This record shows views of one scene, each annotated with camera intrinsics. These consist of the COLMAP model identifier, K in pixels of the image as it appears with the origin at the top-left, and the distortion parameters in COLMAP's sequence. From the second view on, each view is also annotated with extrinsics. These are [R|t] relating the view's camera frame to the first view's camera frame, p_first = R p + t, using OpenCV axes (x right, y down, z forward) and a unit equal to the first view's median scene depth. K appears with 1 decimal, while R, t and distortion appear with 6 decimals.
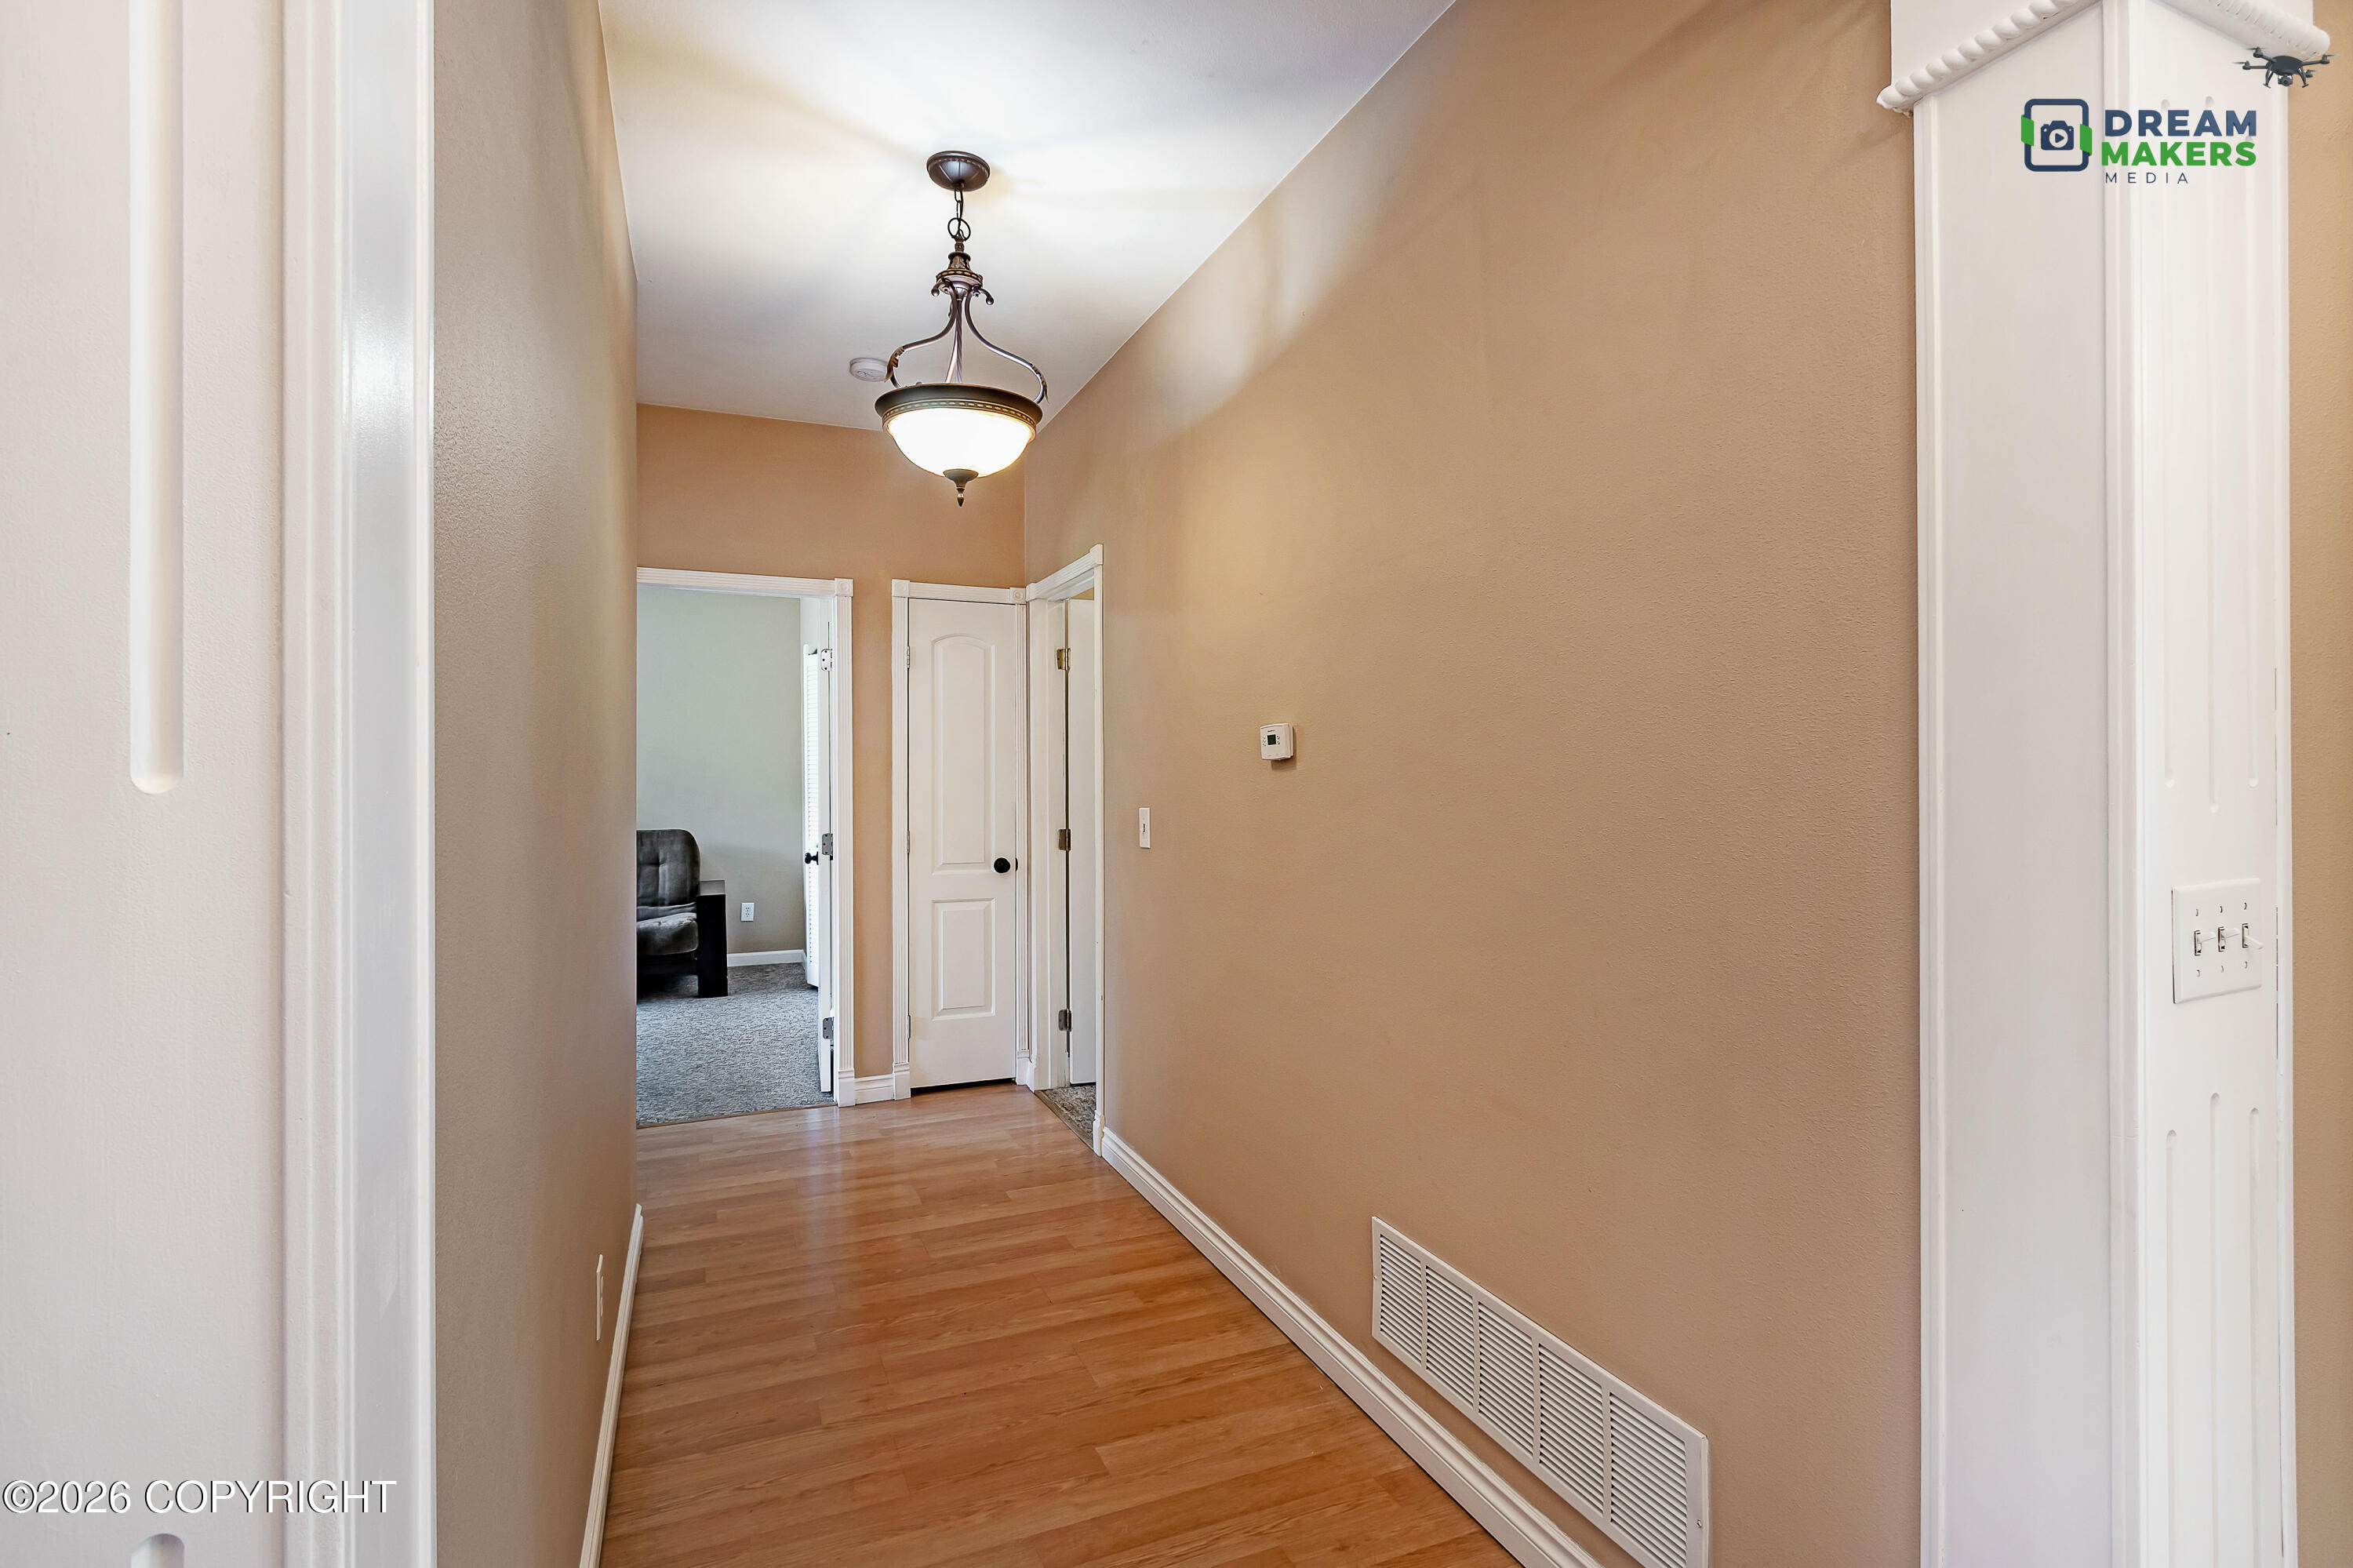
lens RADIAL K [[1069.1, 0, 1163.7], [0, 1069.1, 789.9], [0, 0, 1]] dist [-0.000375, -0.000292]
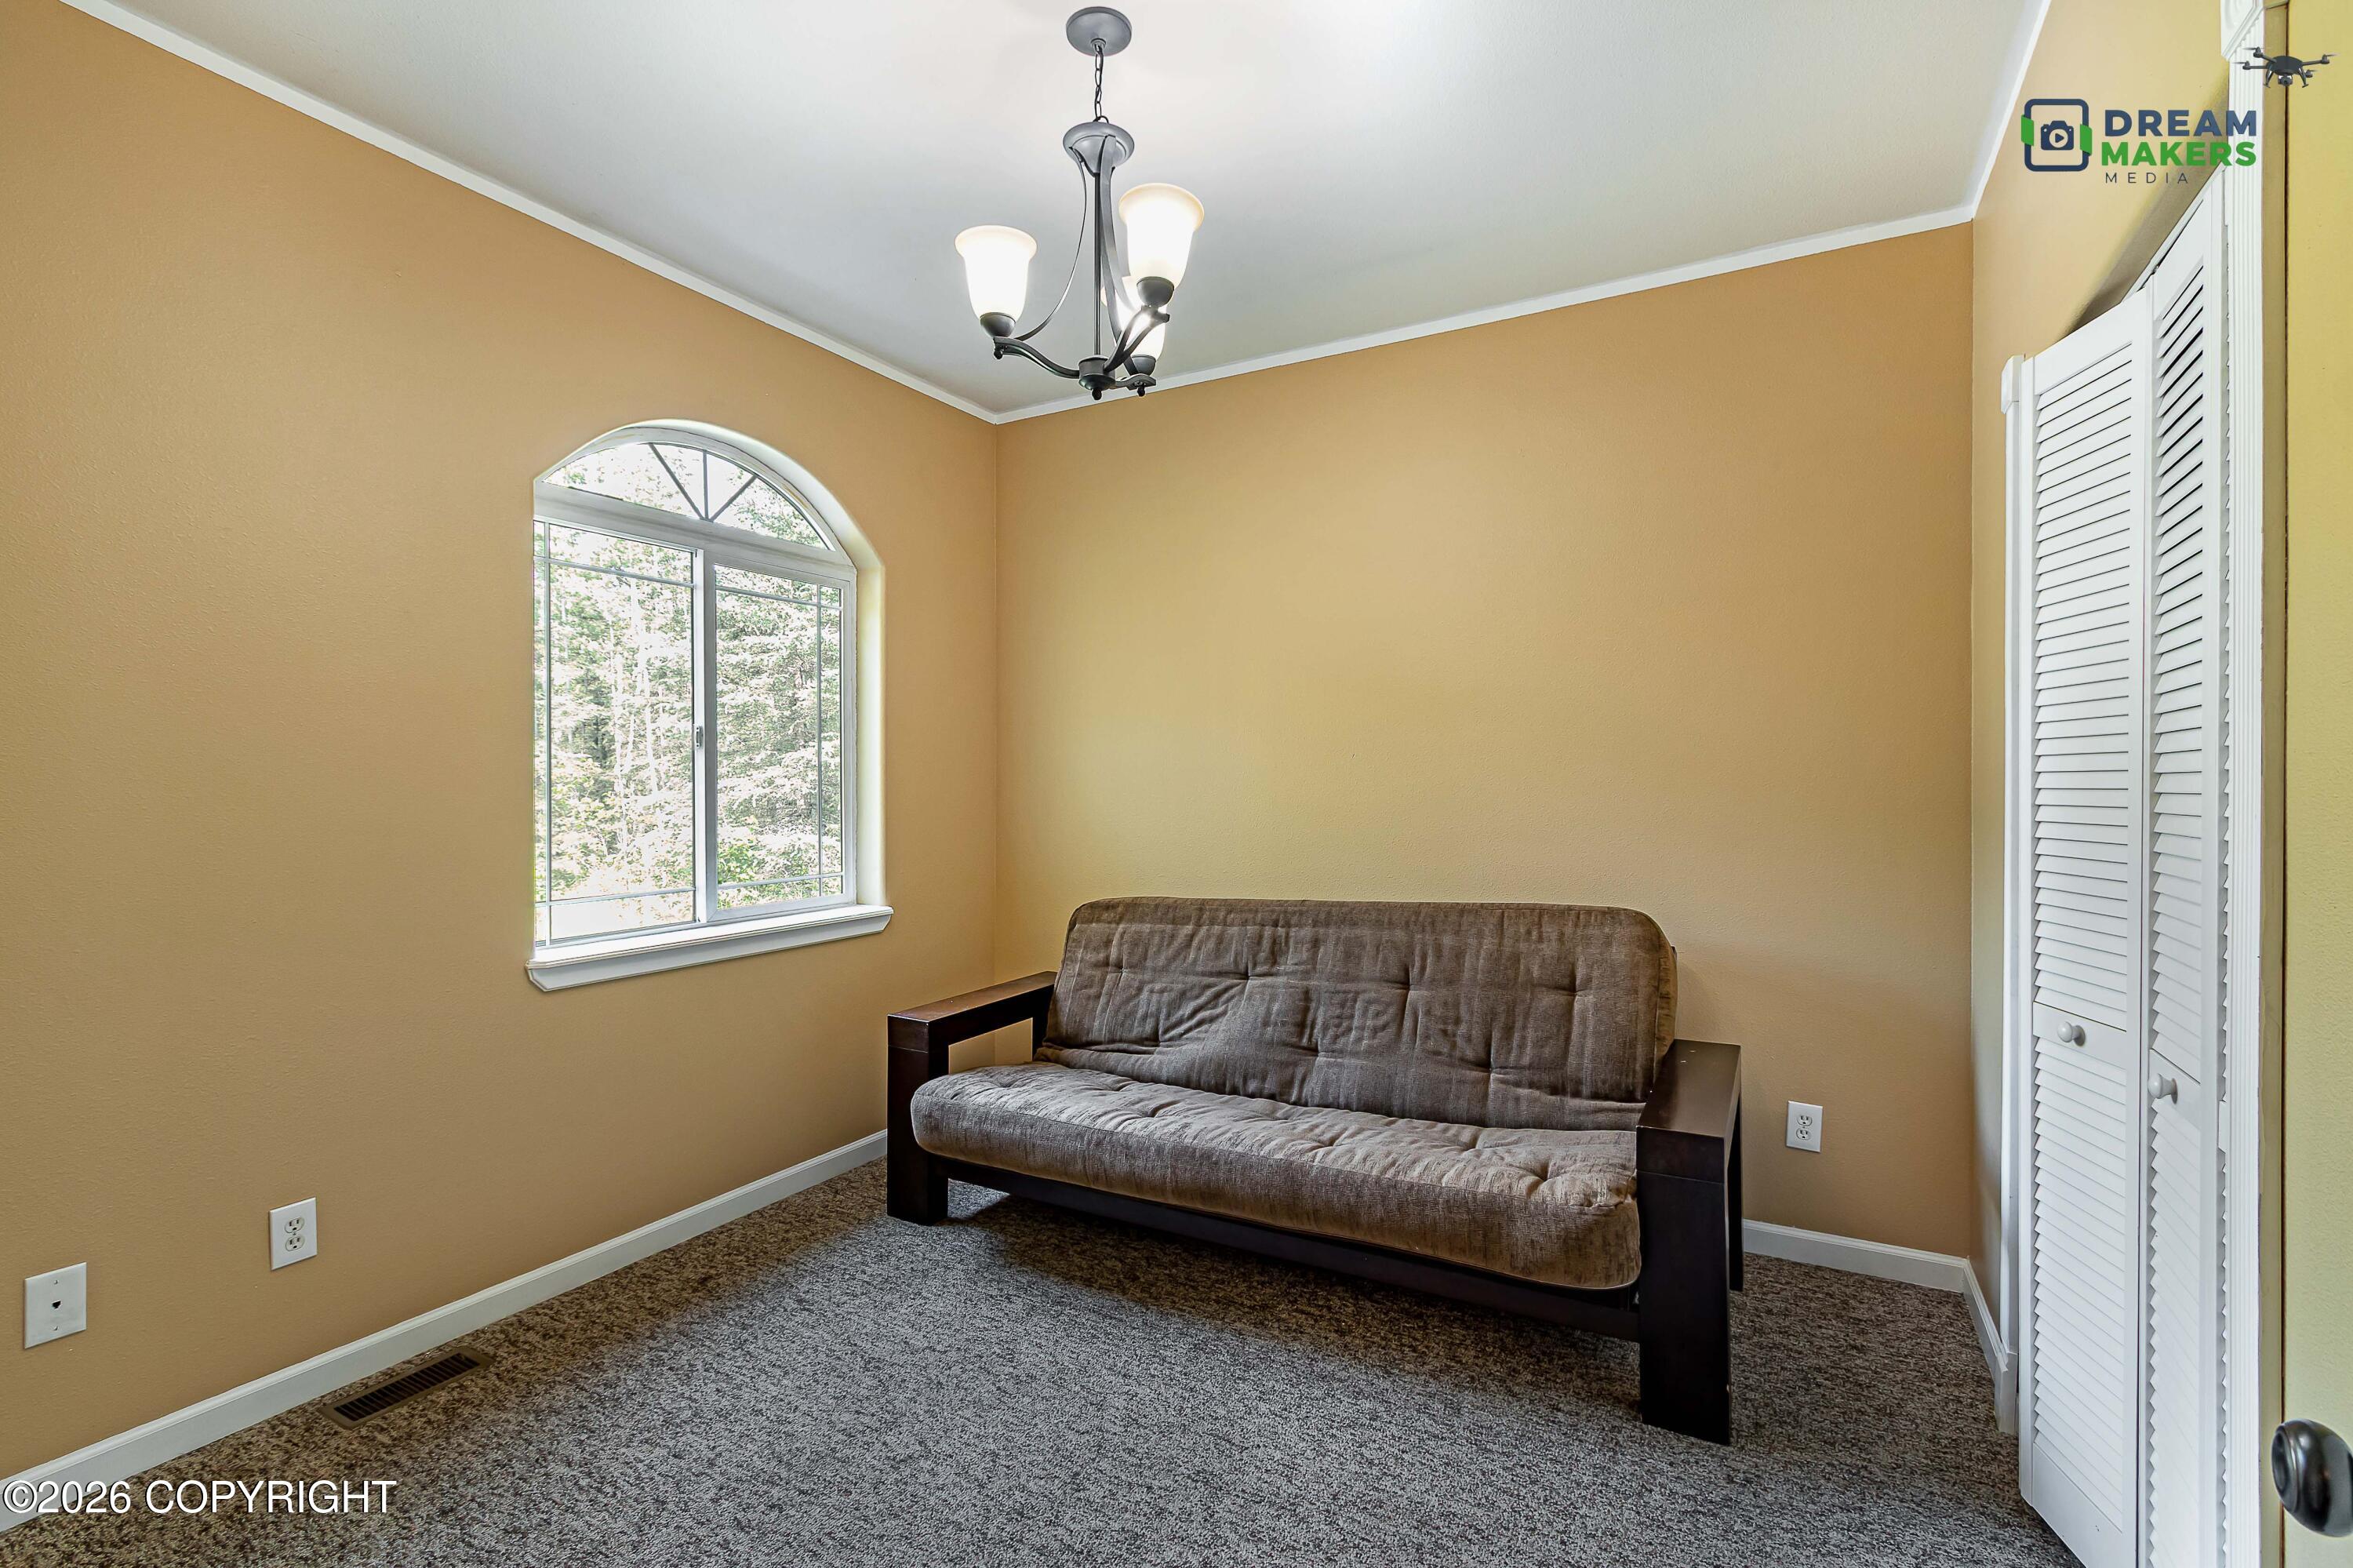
lens RADIAL K [[1069.1, 0, 1163.7], [0, 1069.1, 789.9], [0, 0, 1]] dist [-0.000375, -0.000292]
pose [[0.600906, 0.007408, -0.799285, -0.250481], [-0.002643, 0.999970, 0.007280, -0.013139], [0.799315, -0.002262, 0.600908, 0.662678]]
